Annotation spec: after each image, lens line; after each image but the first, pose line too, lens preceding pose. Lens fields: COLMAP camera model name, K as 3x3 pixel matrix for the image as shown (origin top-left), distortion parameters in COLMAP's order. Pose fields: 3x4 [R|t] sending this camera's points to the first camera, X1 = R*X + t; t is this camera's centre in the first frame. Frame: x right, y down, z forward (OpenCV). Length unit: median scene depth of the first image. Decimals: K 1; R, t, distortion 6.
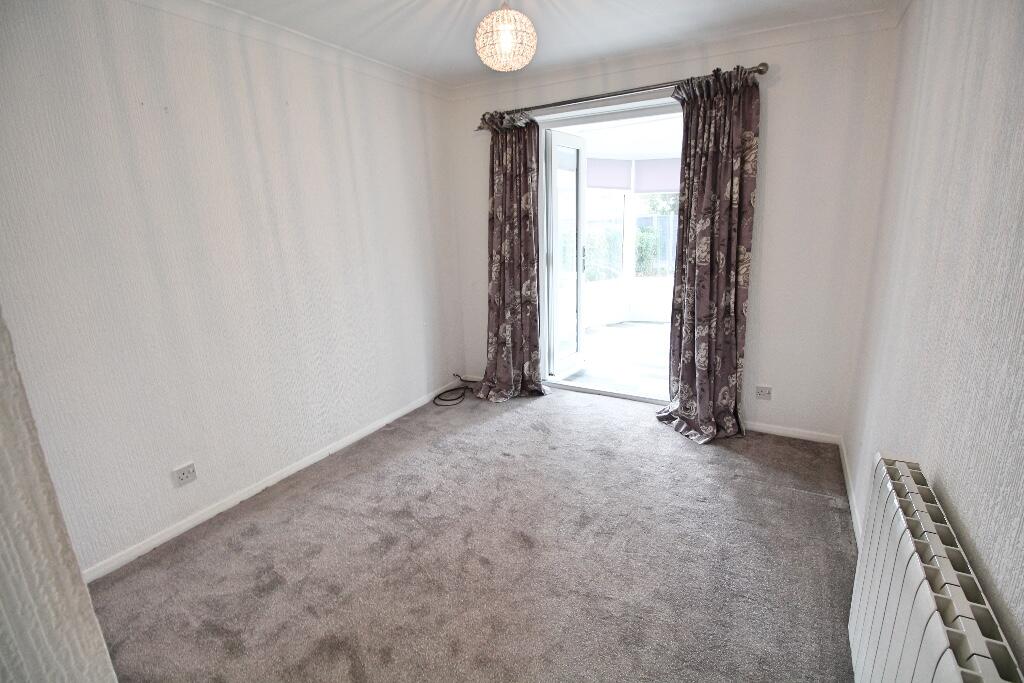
lens RADIAL K [[472.5, 0, 518.3], [0, 472.5, 336.2], [0, 0, 1]] dist [-0.002551, -0.010736]
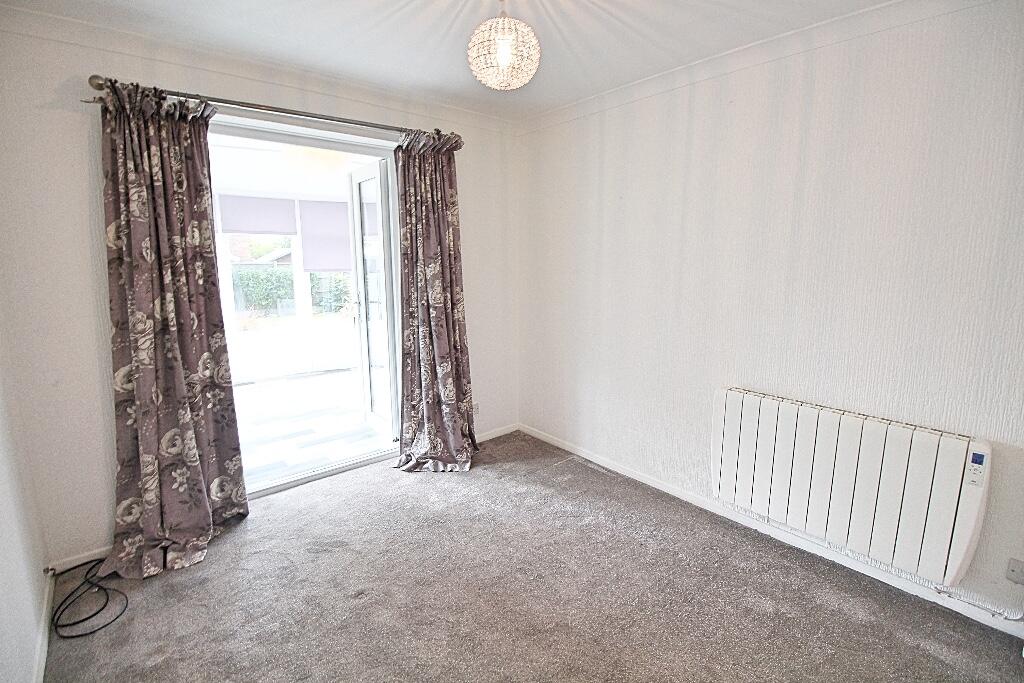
lens RADIAL K [[472.5, 0, 518.3], [0, 472.5, 336.2], [0, 0, 1]] dist [-0.002551, -0.010736]
pose [[0.337137, -0.130842, 0.932319, -0.511925], [0.221666, 0.973487, 0.056463, -0.098860], [-0.914988, 0.187628, 0.357201, 0.443242]]
